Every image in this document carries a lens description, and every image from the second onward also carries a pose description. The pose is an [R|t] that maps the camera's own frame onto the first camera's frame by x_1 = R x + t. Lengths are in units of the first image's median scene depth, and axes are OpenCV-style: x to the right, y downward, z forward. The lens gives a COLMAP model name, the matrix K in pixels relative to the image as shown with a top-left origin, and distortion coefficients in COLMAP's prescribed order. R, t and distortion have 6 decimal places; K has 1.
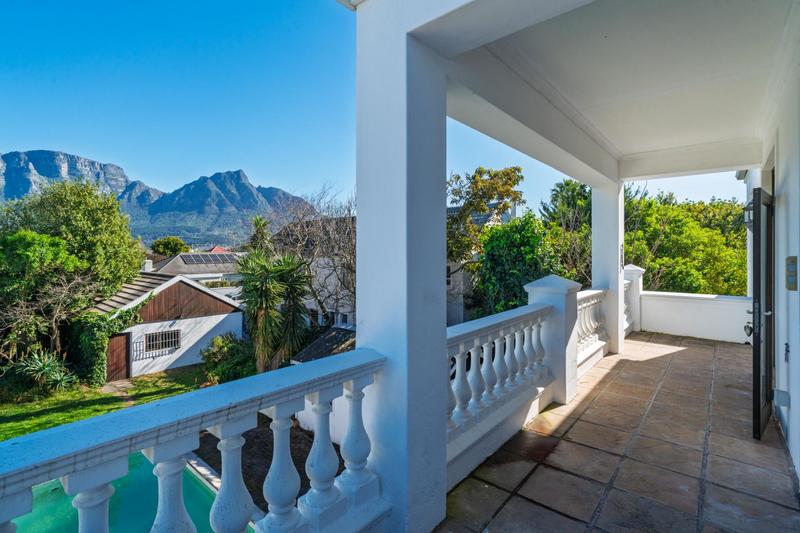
lens RADIAL K [[380.2, 0, 400.2], [0, 380.2, 249.8], [0, 0, 1]] dist [-0.013960, 0.003335]
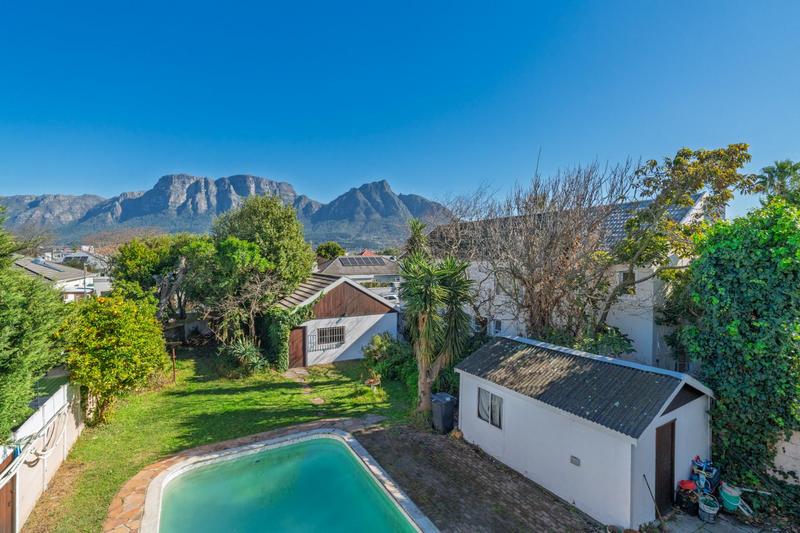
lens RADIAL K [[380.2, 0, 395.4], [0, 380.2, 261.0], [0, 0, 1]] dist [-0.013960, 0.003335]
pose [[0.933127, 0.006376, -0.359490, -0.069039], [0.000435, 0.999822, 0.018861, 0.002801], [0.359547, -0.017756, 0.932958, 0.049191]]
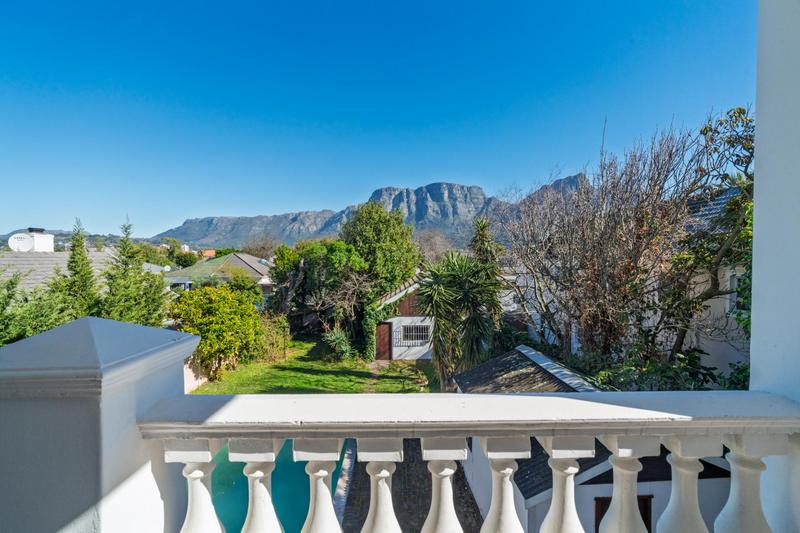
lens RADIAL K [[380.2, 0, 405.5], [0, 380.2, 261.6], [0, 0, 1]] dist [-0.013960, 0.003335]
pose [[0.662170, 0.008070, -0.749310, 0.253443], [0.004586, 0.999880, 0.014821, 0.007550], [0.749339, -0.013250, 0.662053, 0.268243]]
